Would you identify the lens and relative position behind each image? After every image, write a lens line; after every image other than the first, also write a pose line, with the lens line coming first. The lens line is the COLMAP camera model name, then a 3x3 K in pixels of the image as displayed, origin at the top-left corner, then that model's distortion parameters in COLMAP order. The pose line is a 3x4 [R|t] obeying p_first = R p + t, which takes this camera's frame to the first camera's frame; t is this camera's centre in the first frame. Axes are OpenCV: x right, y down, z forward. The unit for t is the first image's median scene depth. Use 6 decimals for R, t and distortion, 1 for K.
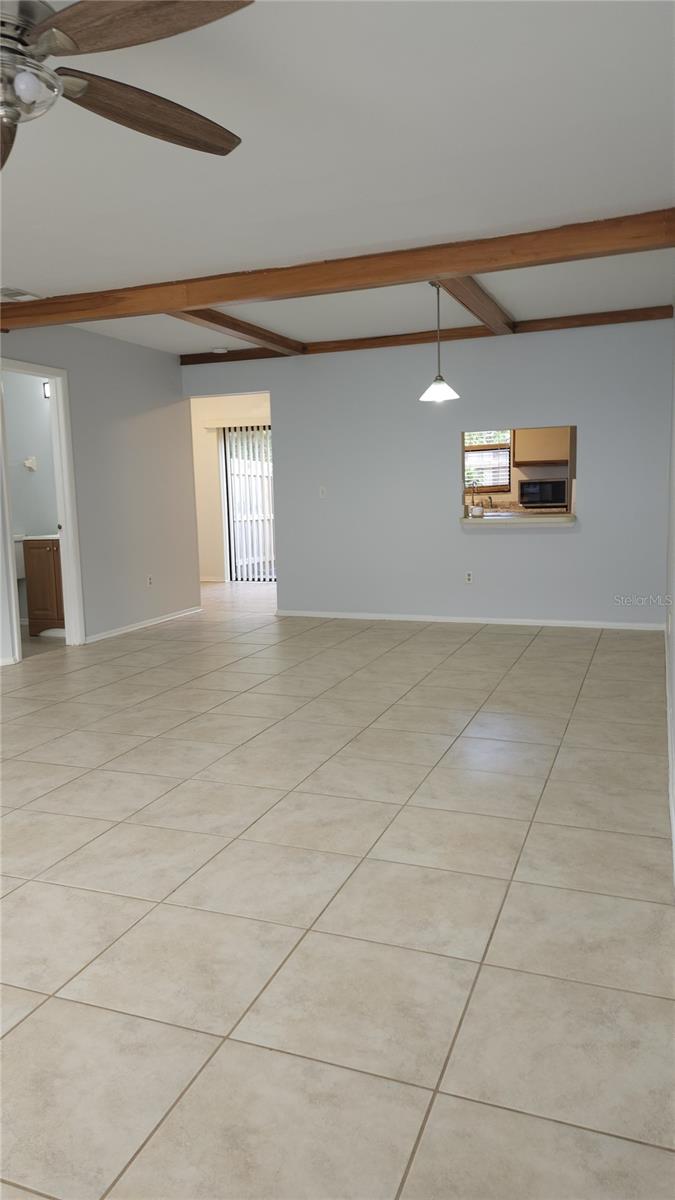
lens RADIAL K [[844.8, 0, 335.3], [0, 844.8, 590.3], [0, 0, 1]] dist [0.059551, -0.073848]
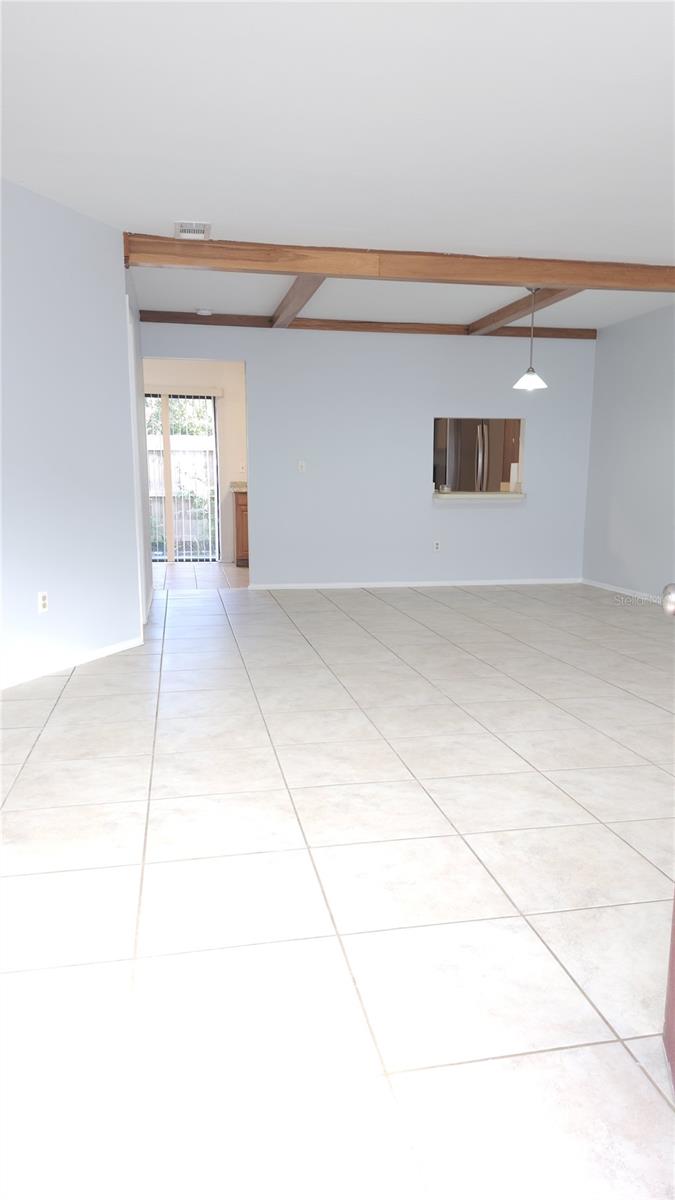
lens RADIAL K [[844.8, 0, 341.0], [0, 844.8, 608.3], [0, 0, 1]] dist [0.059551, -0.073848]
pose [[0.839561, -0.051587, 0.540810, -0.758859], [0.034251, 0.998527, 0.042076, 0.022893], [-0.542184, -0.016802, 0.840091, 0.143407]]
